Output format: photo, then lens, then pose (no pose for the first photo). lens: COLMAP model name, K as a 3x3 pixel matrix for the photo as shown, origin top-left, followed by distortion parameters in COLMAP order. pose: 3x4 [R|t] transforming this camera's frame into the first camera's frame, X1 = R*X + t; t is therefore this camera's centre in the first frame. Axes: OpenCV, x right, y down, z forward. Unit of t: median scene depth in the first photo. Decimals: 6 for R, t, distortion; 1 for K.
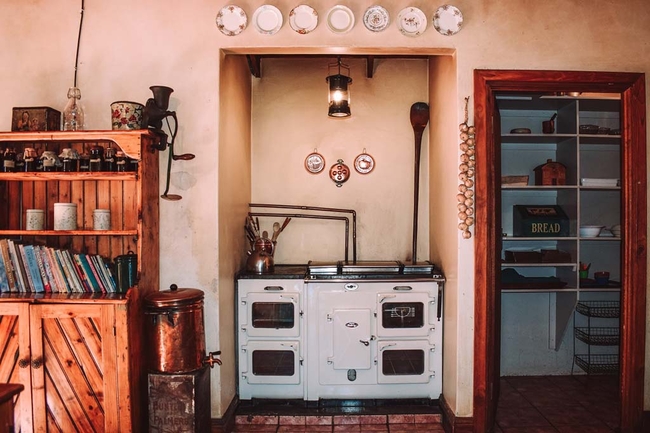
lens RADIAL K [[533.7, 0, 356.1], [0, 533.7, 217.3], [0, 0, 1]] dist [-0.084977, 0.003984]
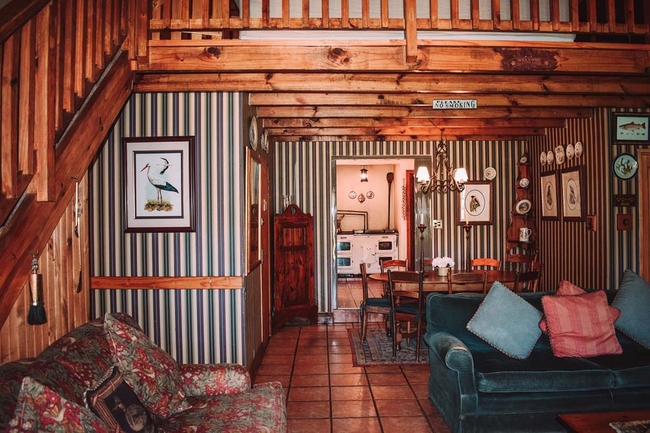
lens RADIAL K [[509.4, 0, 327.2], [0, 509.4, 218.2], [0, 0, 1]] dist [-0.083543, 0.002706]
pose [[0.999859, -0.014041, -0.009162, -0.208115], [0.014144, 0.999836, 0.011278, -0.014451], [0.009002, -0.011406, 0.999894, -1.850413]]
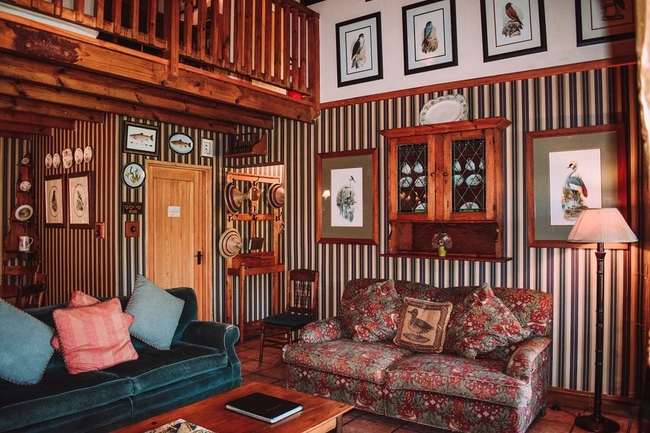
lens RADIAL K [[509.4, 0, 327.2], [0, 509.4, 218.2], [0, 0, 1]] dist [-0.083543, 0.002706]
pose [[0.598512, 0.003352, 0.801107, -0.210373], [-0.002424, 0.999994, -0.002373, -0.005723], [-0.801110, -0.000522, 0.598517, -1.774523]]
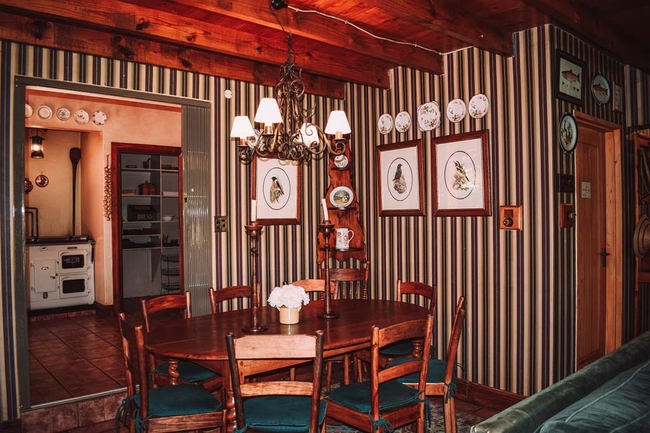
lens RADIAL K [[509.4, 0, 327.2], [0, 509.4, 218.2], [0, 0, 1]] dist [-0.083543, 0.002706]
pose [[0.771505, -0.013050, 0.636090, -0.327832], [0.008952, 0.999913, 0.009656, 0.014799], [-0.636161, -0.001755, 0.771555, -0.929555]]
